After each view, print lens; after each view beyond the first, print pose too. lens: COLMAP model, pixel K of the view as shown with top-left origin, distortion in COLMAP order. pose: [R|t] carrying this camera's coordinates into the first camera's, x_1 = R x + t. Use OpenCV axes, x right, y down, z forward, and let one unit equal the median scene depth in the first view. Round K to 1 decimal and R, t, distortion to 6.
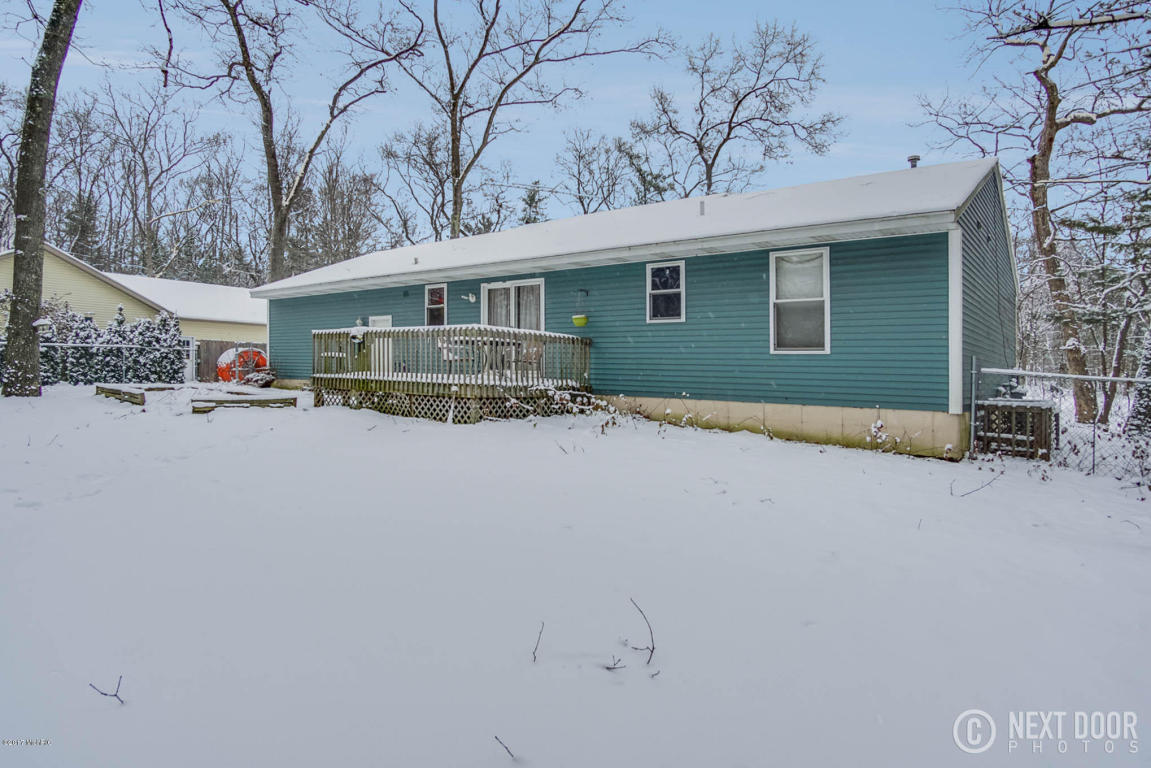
lens RADIAL K [[650.6, 0, 574.4], [0, 650.6, 357.1], [0, 0, 1]] dist [-0.002392, -0.000245]
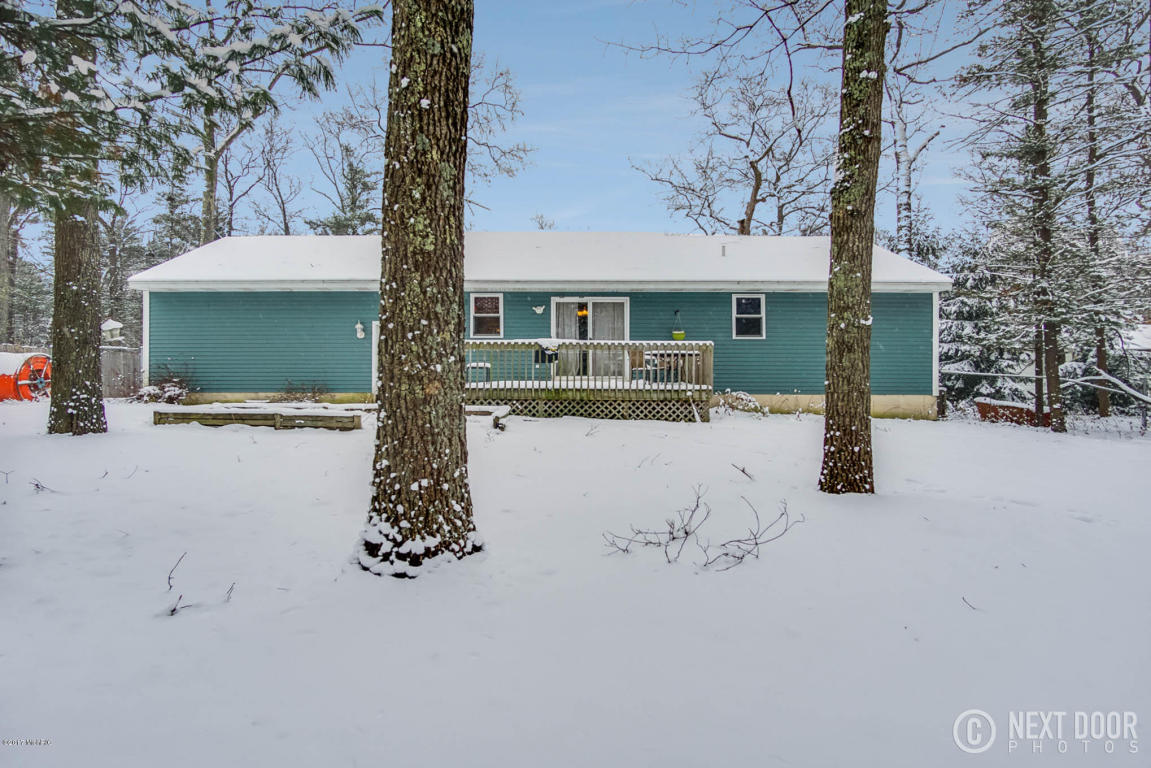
lens RADIAL K [[637.2, 0, 575.5], [0, 637.2, 384.0], [0, 0, 1]] dist [0.037071, 0.000460]
pose [[0.789777, -0.033688, 0.612468, -0.931308], [0.001044, 0.998563, 0.053579, -0.029603], [-0.613393, -0.041676, 0.788677, 0.154943]]
